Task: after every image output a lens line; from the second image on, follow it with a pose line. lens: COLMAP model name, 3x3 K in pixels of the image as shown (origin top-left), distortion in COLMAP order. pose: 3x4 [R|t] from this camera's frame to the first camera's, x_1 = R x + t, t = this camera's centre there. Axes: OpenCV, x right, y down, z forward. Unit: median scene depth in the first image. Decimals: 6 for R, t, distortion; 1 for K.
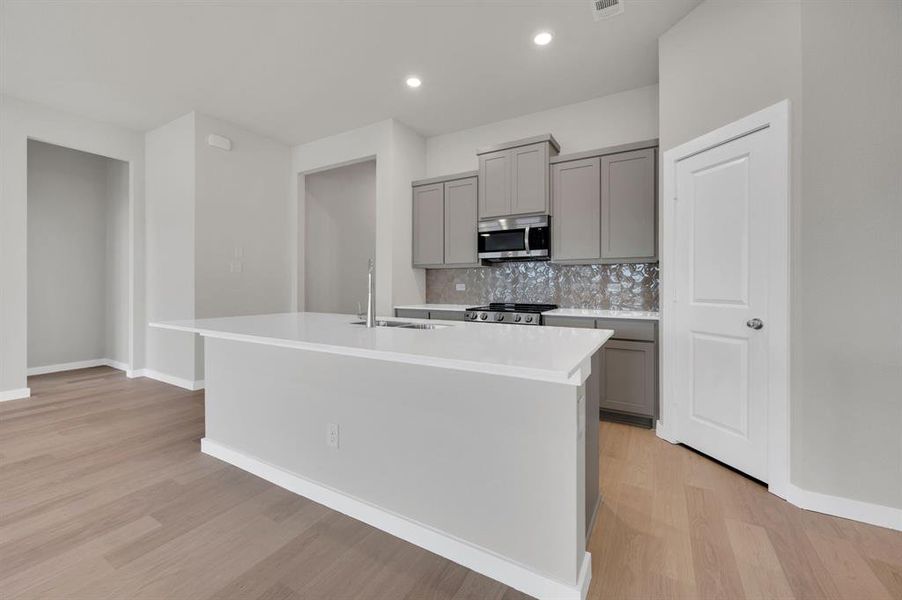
lens RADIAL K [[357.9, 0, 453.2], [0, 357.9, 286.8], [0, 0, 1]] dist [-0.006331, 0.001343]
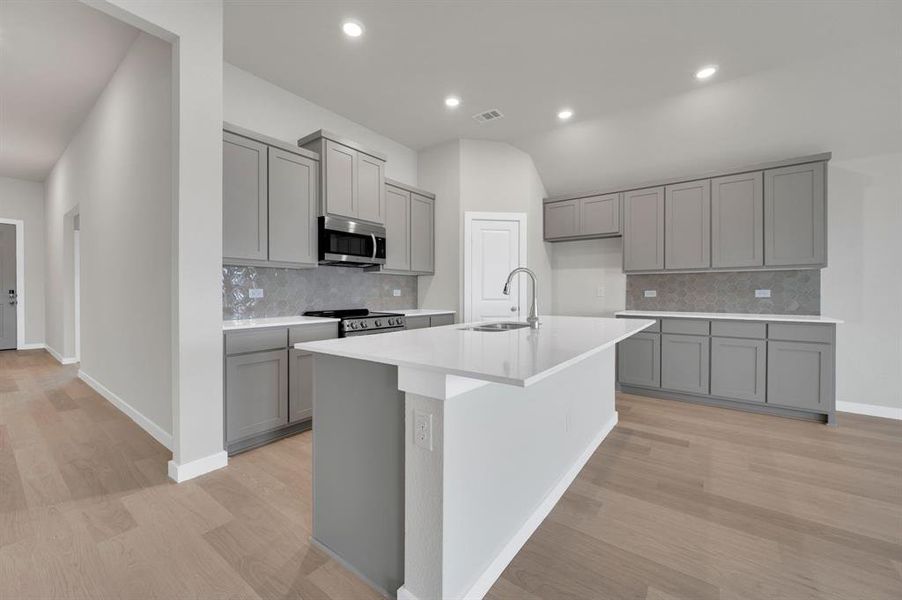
lens RADIAL K [[357.9, 0, 450.1], [0, 357.9, 292.5], [0, 0, 1]] dist [-0.006331, 0.001343]
pose [[0.125140, -0.004687, 0.992128, -0.828407], [0.000846, 0.999989, 0.004617, -0.003616], [-0.992139, 0.000262, 0.125142, 0.664934]]
